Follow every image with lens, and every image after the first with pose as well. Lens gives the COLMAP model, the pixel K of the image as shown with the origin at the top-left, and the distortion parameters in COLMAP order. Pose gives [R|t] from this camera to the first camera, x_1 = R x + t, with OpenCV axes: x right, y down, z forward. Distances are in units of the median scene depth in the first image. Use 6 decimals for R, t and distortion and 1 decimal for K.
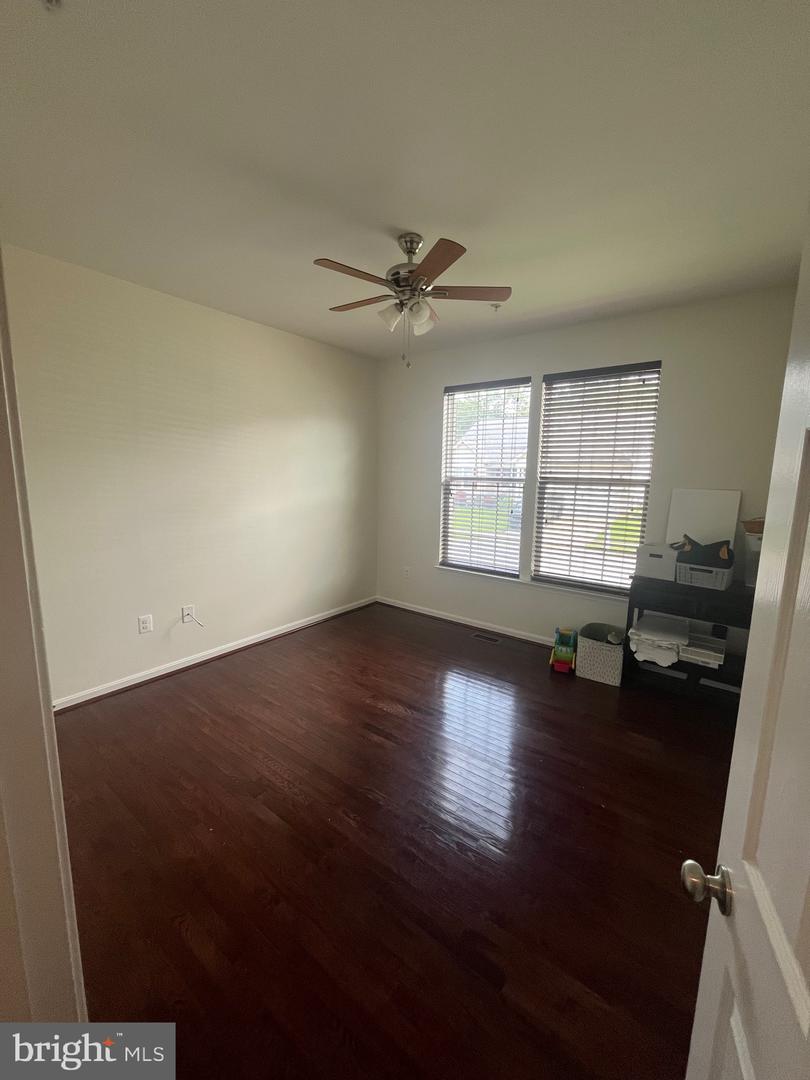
lens RADIAL K [[436.6, 0, 404.7], [0, 436.6, 539.1], [0, 0, 1]] dist [-0.001886, -0.000605]
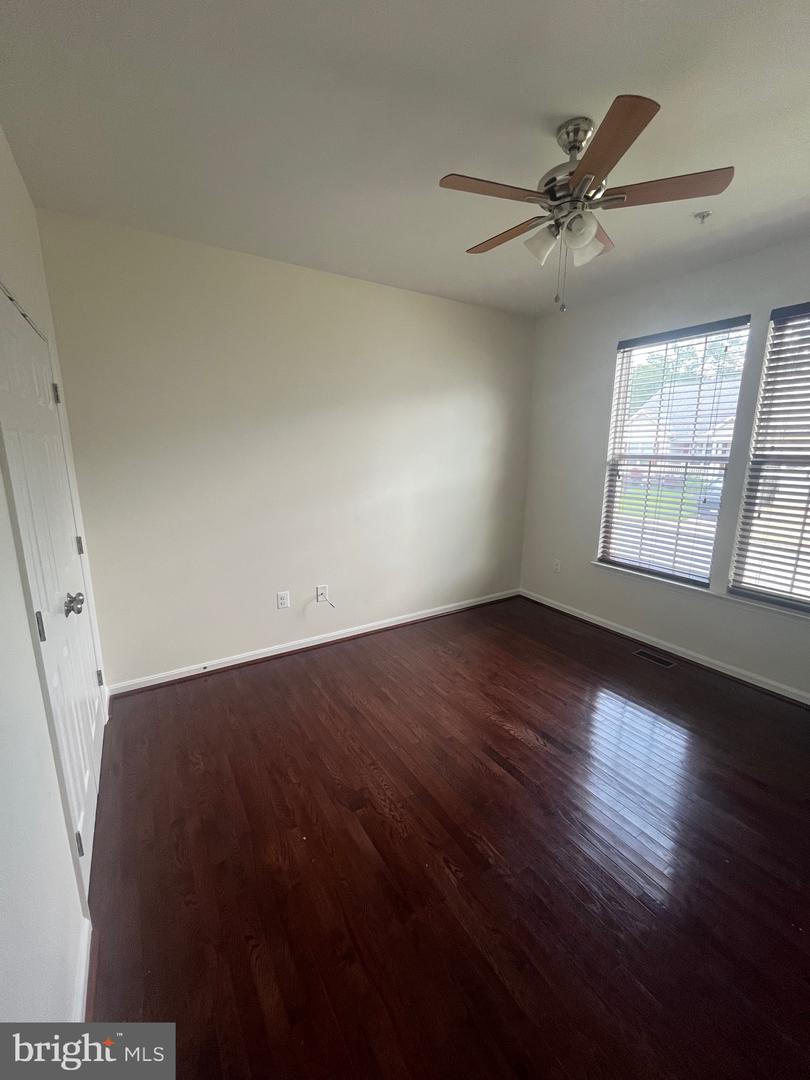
lens RADIAL K [[436.6, 0, 406.9], [0, 436.6, 537.5], [0, 0, 1]] dist [-0.001886, -0.000605]
pose [[0.938763, 0.058989, -0.339476, 0.023764], [-0.042520, 0.997539, 0.055757, -0.022073], [0.341929, -0.037908, 0.938961, 0.123577]]
